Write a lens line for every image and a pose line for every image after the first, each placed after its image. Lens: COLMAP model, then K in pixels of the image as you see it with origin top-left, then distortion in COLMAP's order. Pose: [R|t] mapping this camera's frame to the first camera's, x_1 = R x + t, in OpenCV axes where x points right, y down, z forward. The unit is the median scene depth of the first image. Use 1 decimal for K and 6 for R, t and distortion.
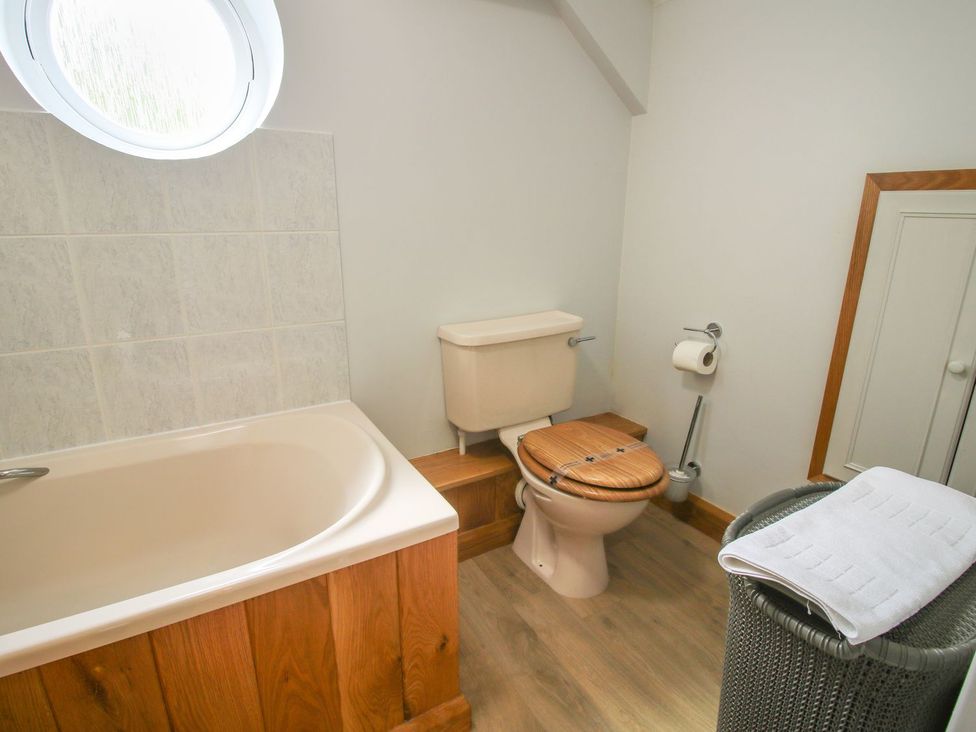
lens RADIAL K [[527.3, 0, 488.0], [0, 527.3, 366.0], [0, 0, 1]] dist [-0.005083, -0.002894]
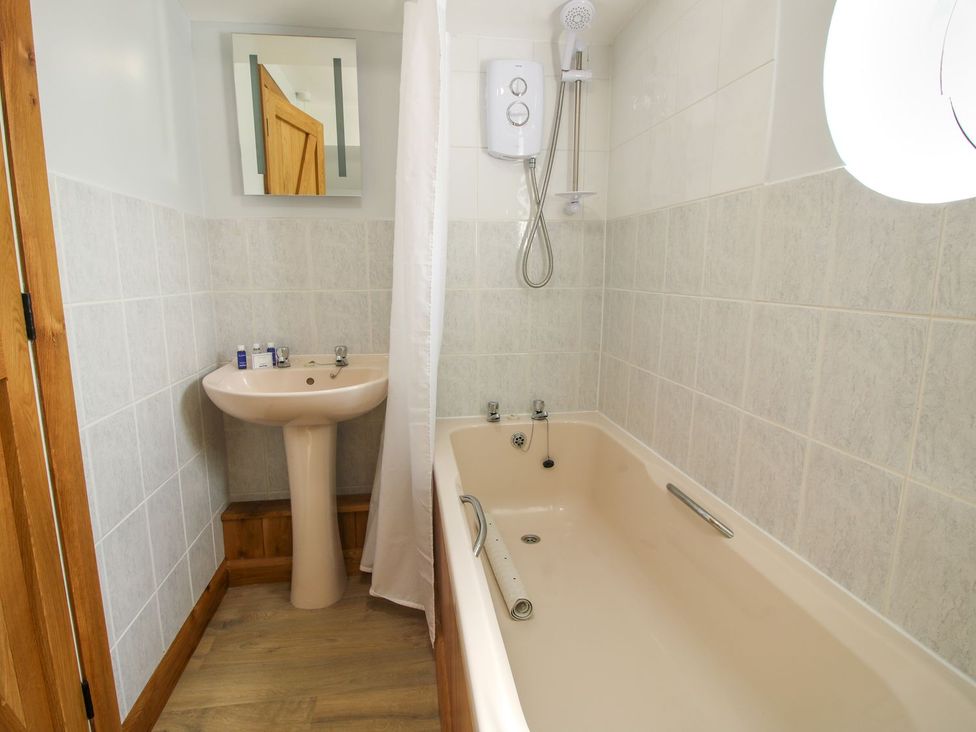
lens RADIAL K [[516.3, 0, 469.2], [0, 516.3, 365.5], [0, 0, 1]] dist [0.001179, -0.007390]
pose [[-0.361290, 0.154830, -0.919509, 0.172502], [-0.284354, 0.920852, 0.266784, -0.212341], [0.888038, 0.357853, -0.288668, 0.731494]]
